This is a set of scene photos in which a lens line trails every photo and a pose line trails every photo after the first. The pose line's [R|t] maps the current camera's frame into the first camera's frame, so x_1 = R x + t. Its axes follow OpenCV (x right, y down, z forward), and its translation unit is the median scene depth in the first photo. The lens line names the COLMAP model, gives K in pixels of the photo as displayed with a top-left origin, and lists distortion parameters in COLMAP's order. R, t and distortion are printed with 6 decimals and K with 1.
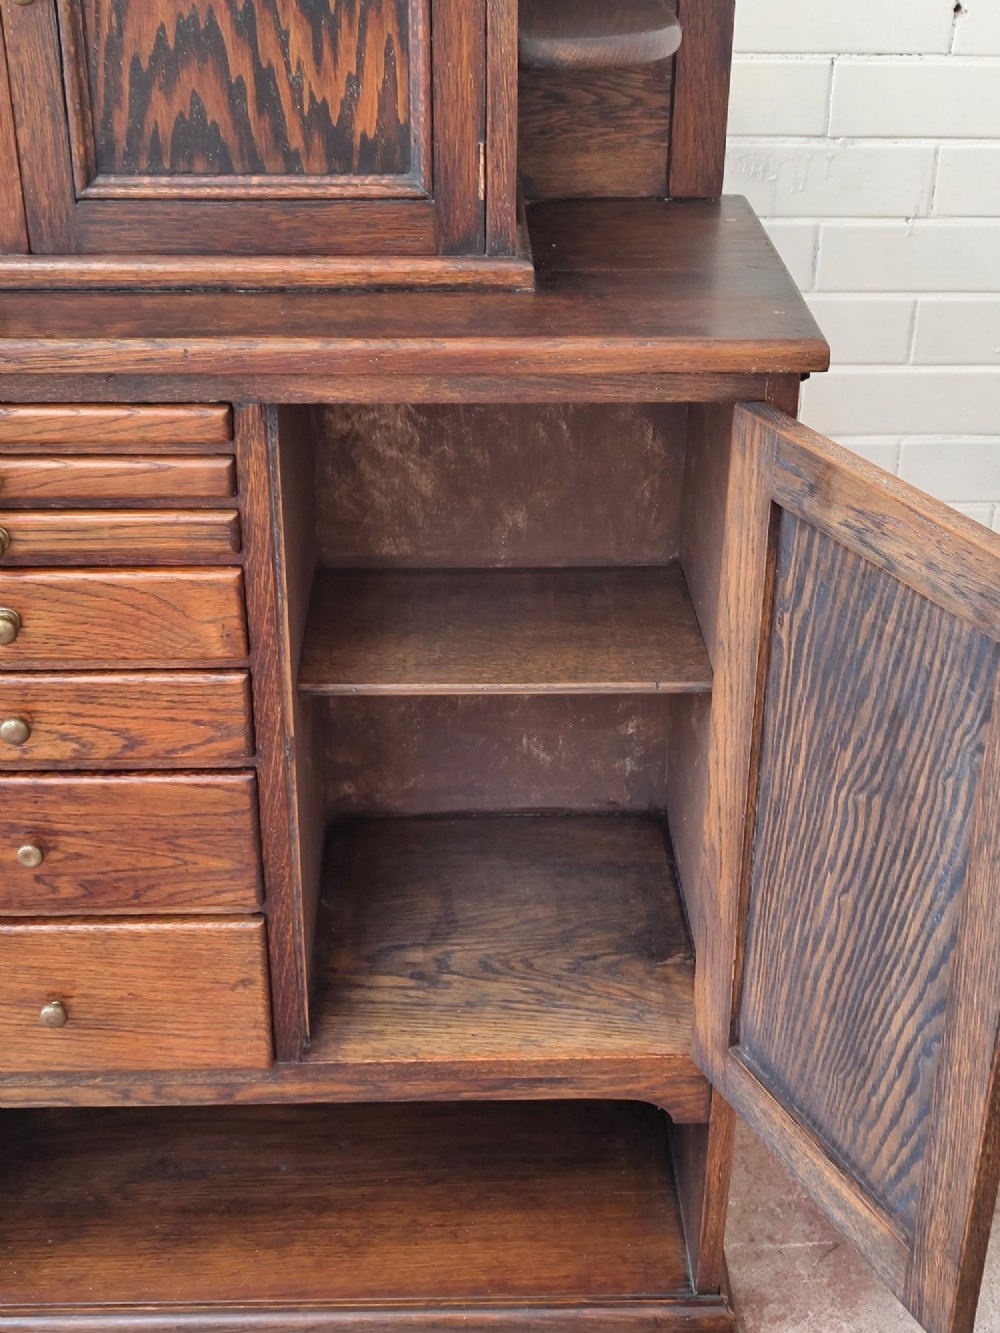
lens RADIAL K [[1822.2, 0, 482.0], [0, 1822.2, 673.4], [0, 0, 1]] dist [0.158318, -0.622329]
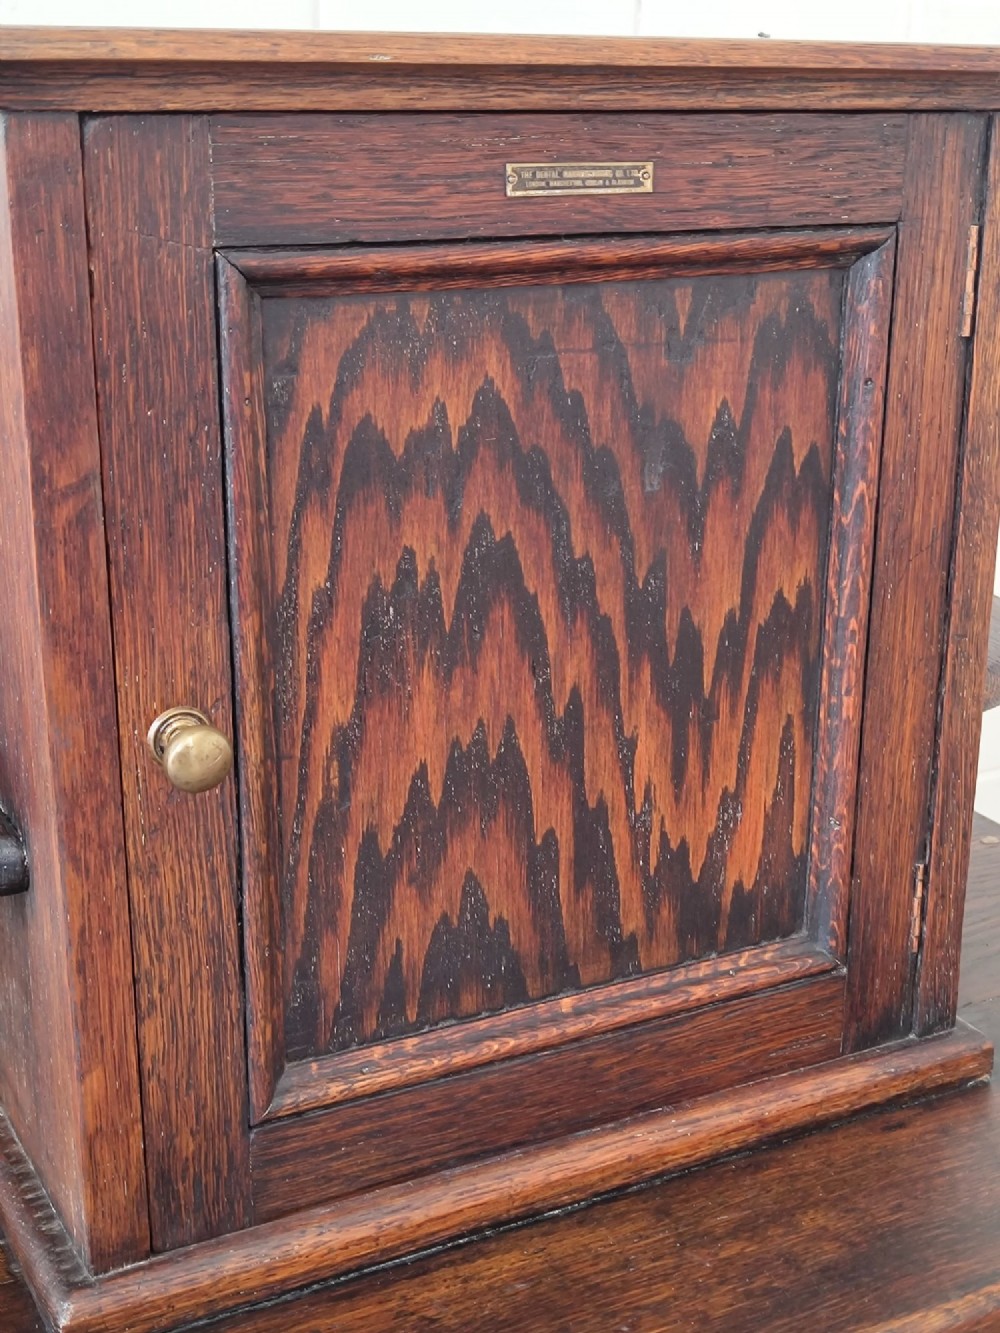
lens RADIAL K [[1871.1, 0, 521.3], [0, 1871.1, 644.2], [0, 0, 1]] dist [0.159842, -0.674054]
pose [[0.891496, -0.131727, 0.433454, -0.348338], [0.205773, 0.970141, -0.128393, -0.296432], [-0.403599, 0.203655, 0.891983, 0.495072]]
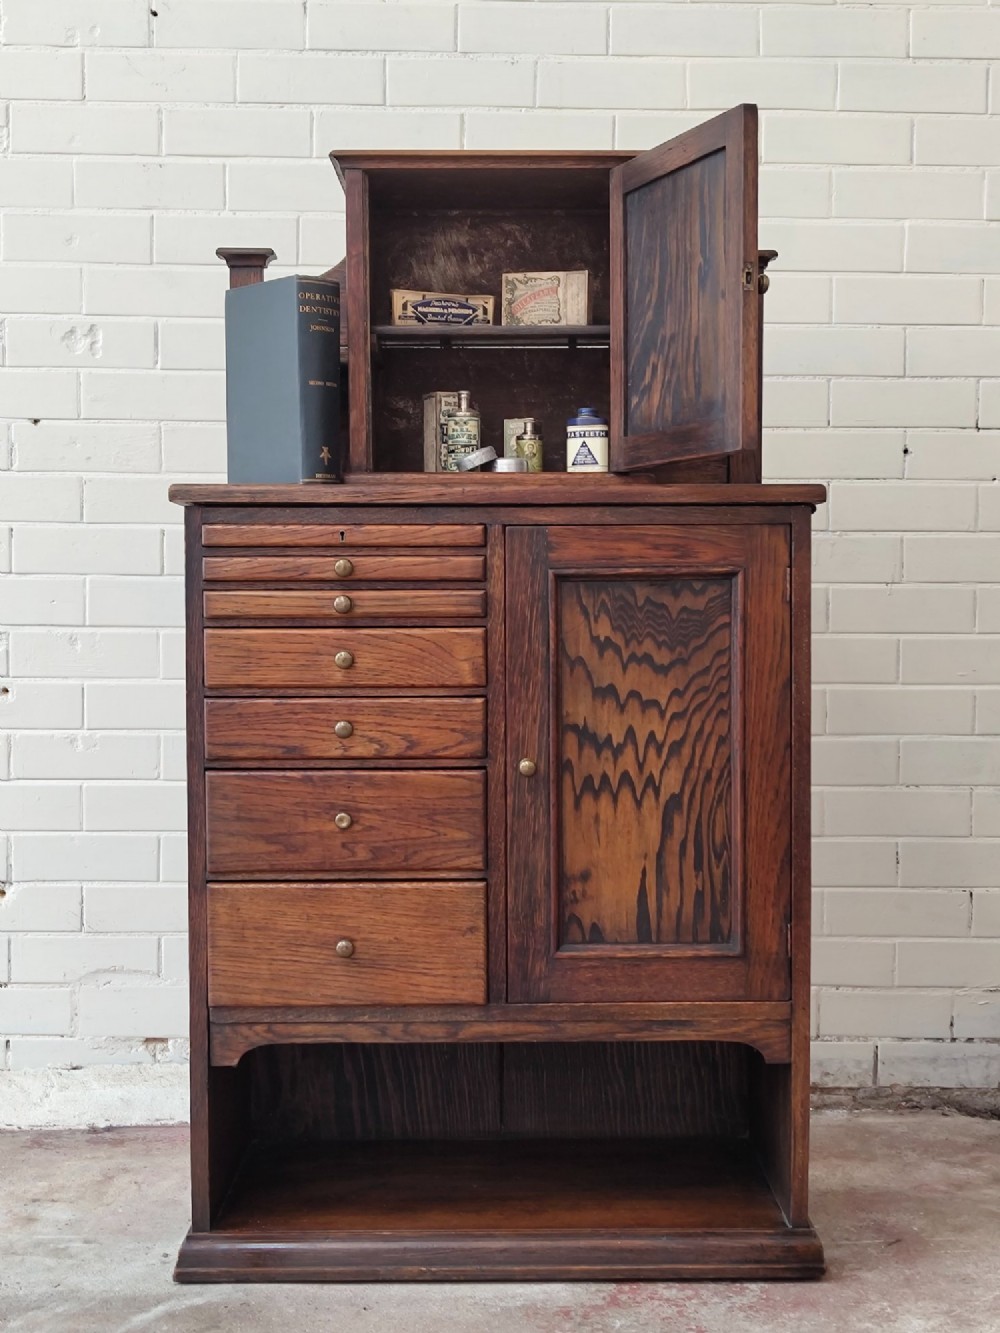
lens RADIAL K [[1819.5, 0, 501.7], [0, 1819.5, 685.2], [0, 0, 1]] dist [0.160797, -0.629277]
pose [[0.999816, -0.005336, -0.018449, -0.085515], [-0.003111, 0.902926, -0.429784, 0.702121], [0.018952, 0.429762, 0.902743, -0.482112]]
